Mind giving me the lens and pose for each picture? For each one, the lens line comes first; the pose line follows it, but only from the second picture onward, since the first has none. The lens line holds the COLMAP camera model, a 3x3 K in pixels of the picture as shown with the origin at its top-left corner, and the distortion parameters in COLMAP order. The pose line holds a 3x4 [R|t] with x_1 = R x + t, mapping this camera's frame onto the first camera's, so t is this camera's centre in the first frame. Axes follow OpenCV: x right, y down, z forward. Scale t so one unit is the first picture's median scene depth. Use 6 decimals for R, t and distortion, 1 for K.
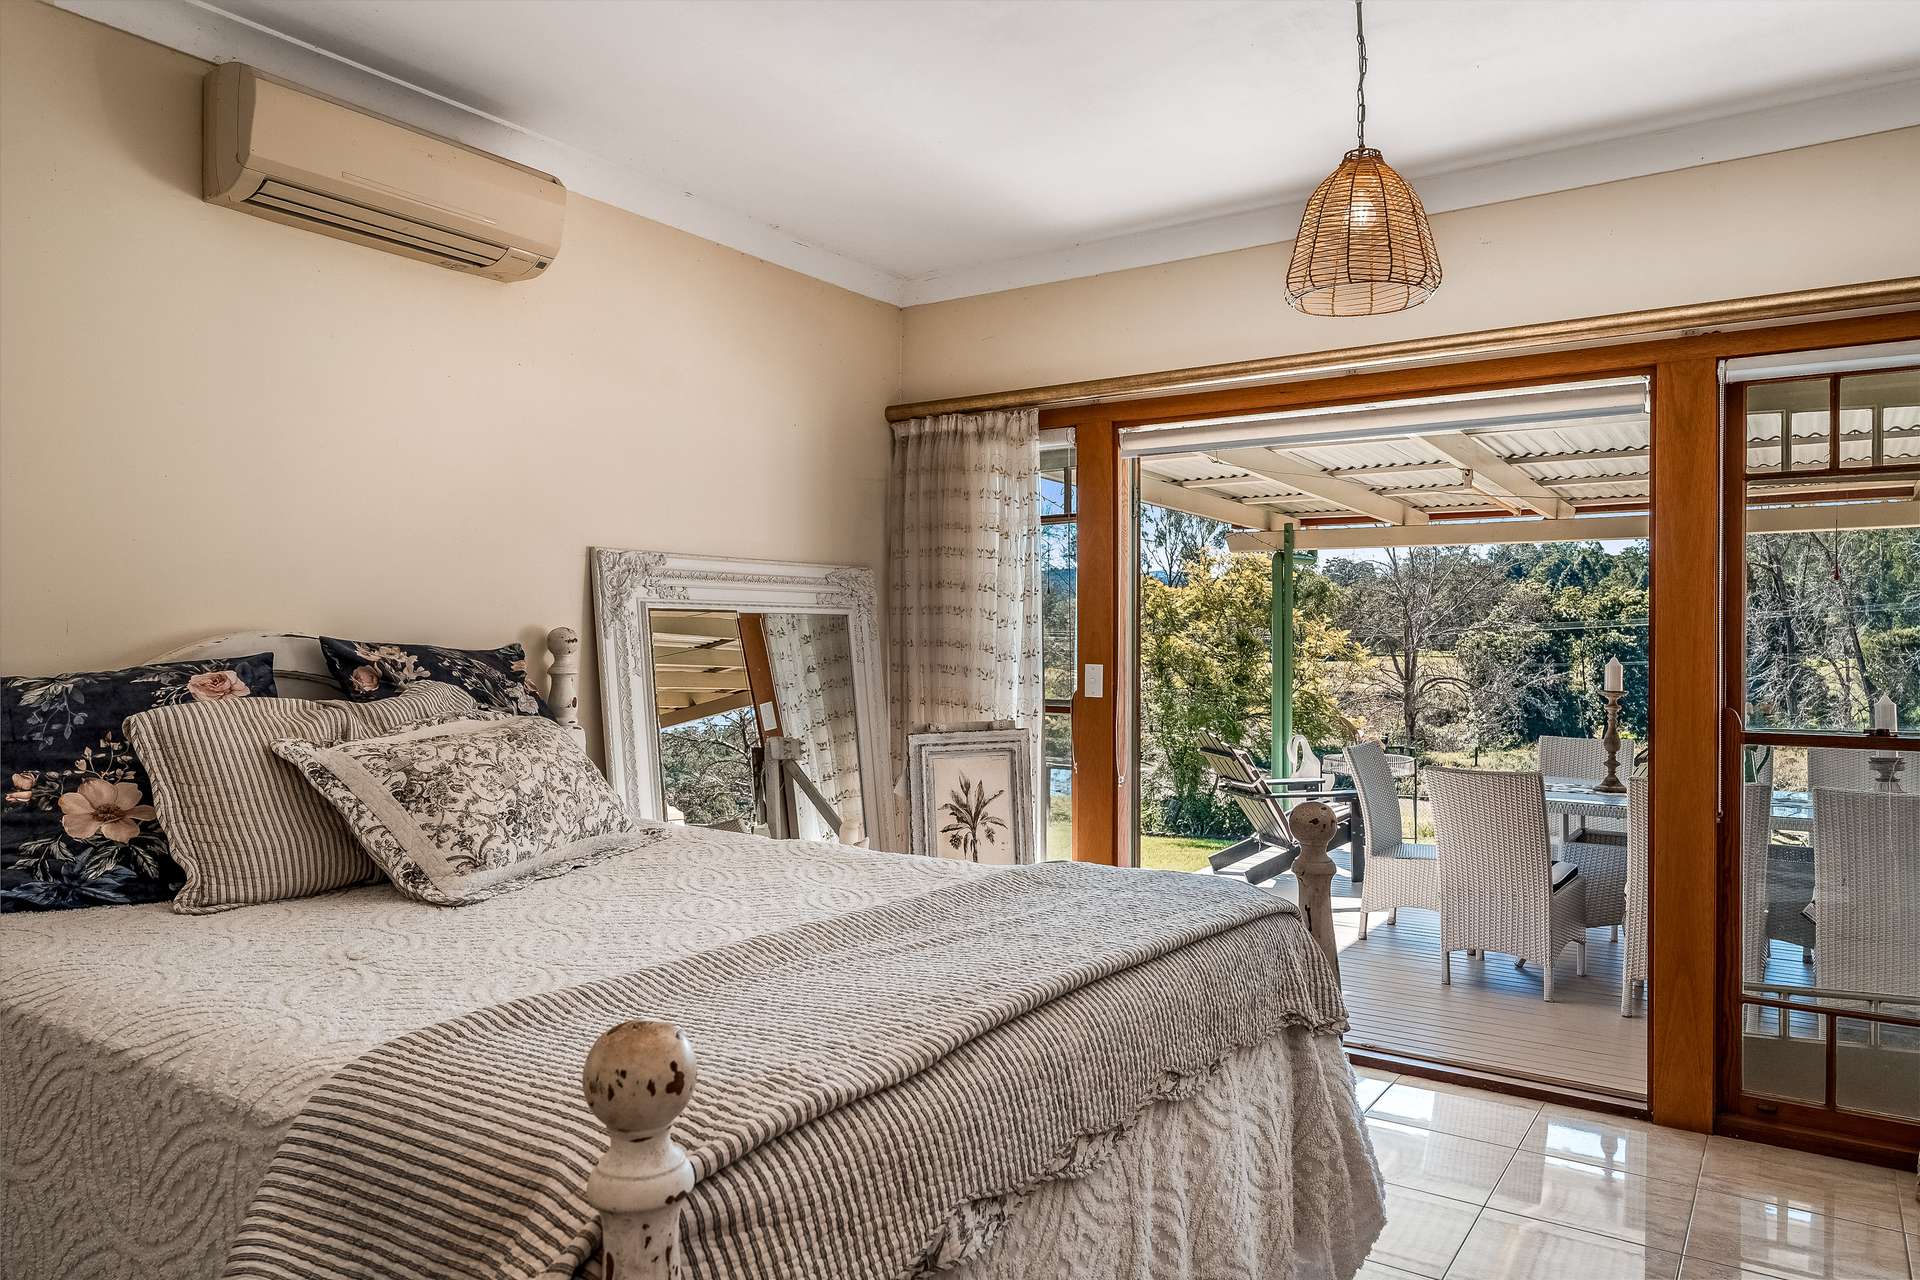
lens RADIAL K [[1294.5, 0, 960.0], [0, 1294.5, 640.0], [0, 0, 1]] dist [0.003741, 0.001047]
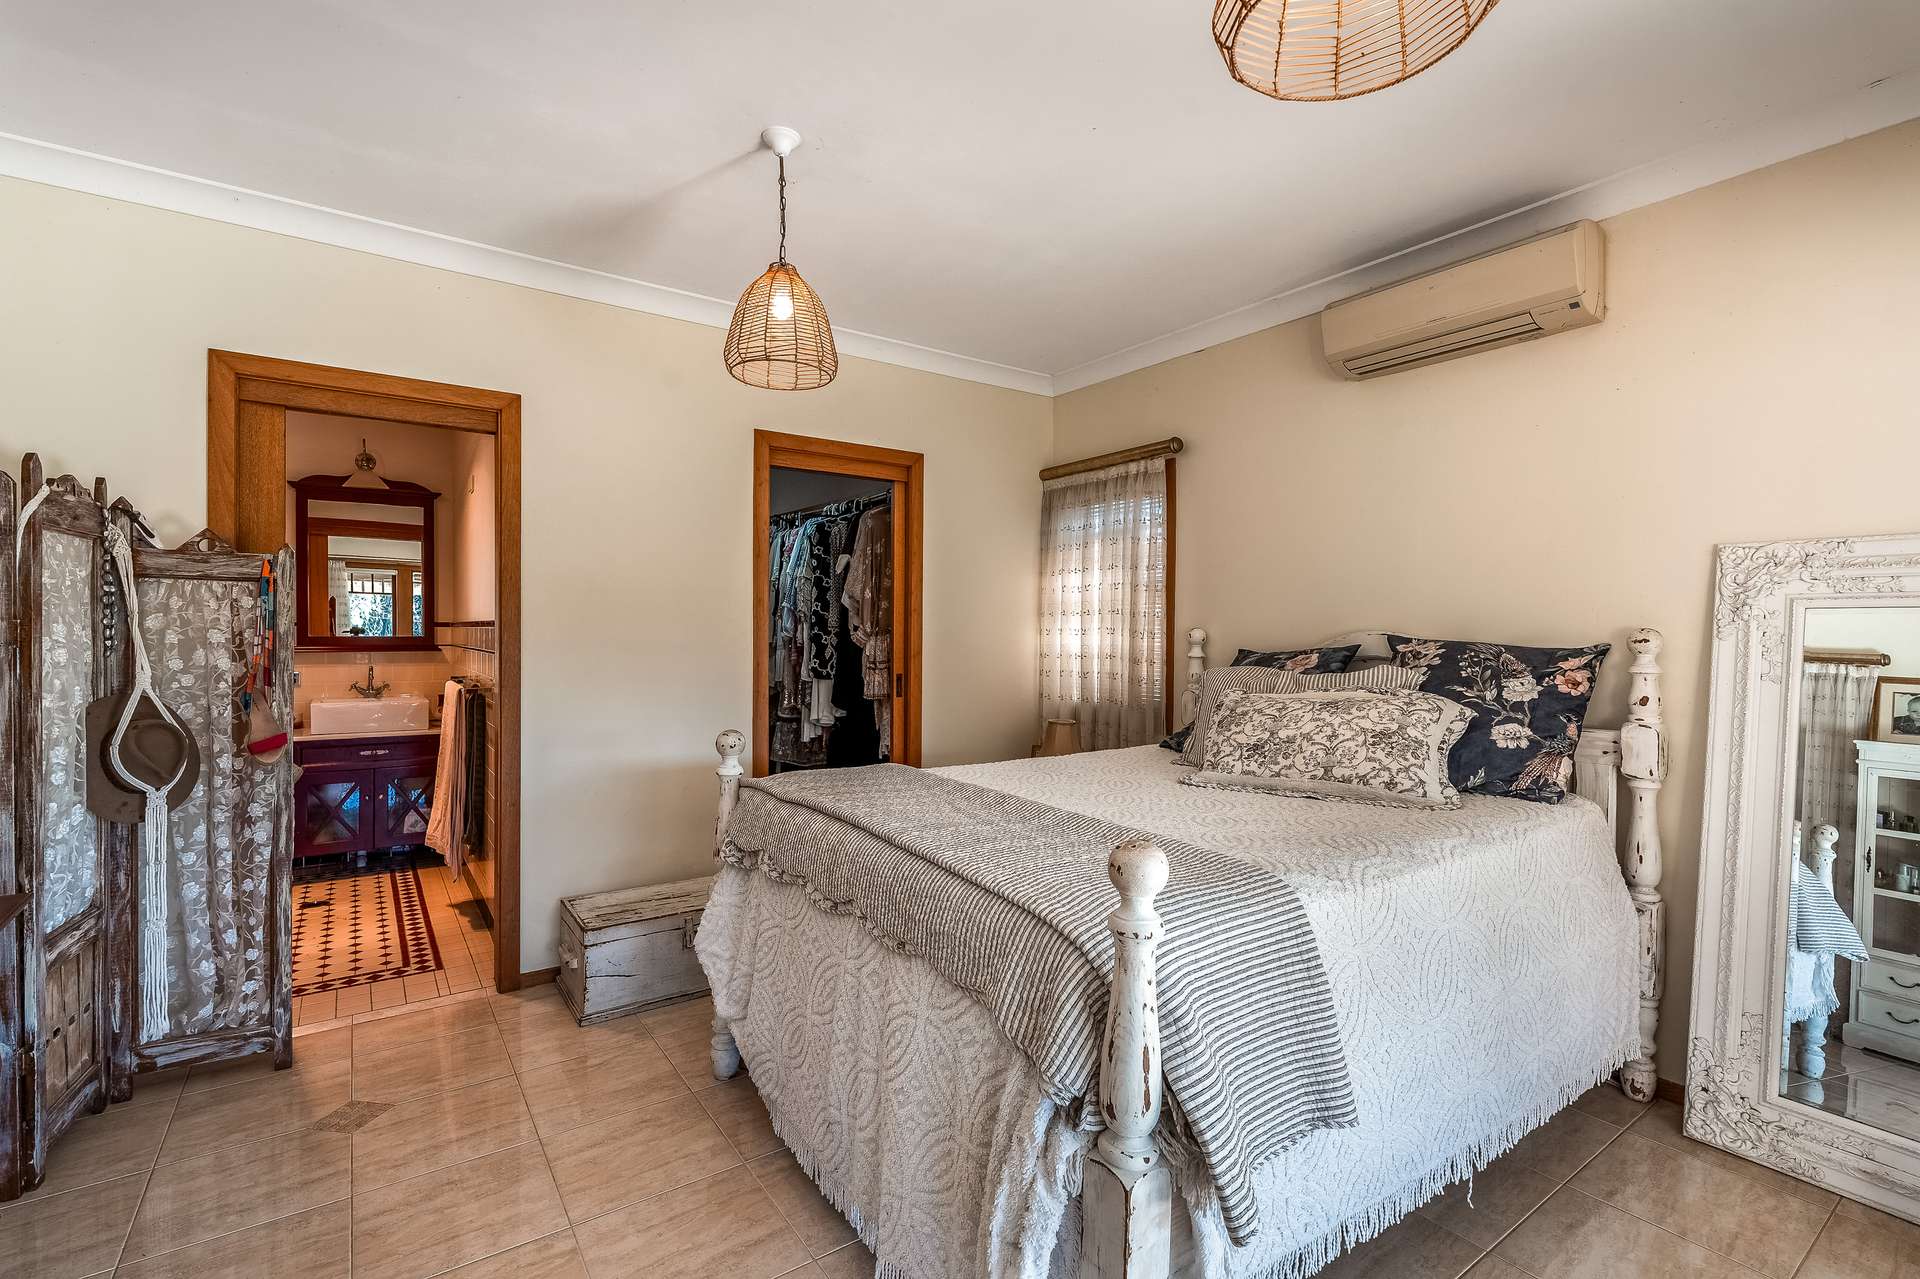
lens RADIAL K [[868.7, 0, 970.2], [0, 868.7, 652.4], [0, 0, 1]] dist [-0.003666, -0.000359]
pose [[-0.356453, 0.016618, -0.934166, 0.445111], [-0.012113, 0.999676, 0.022405, 0.000449], [0.934235, 0.019302, -0.356136, 0.612420]]
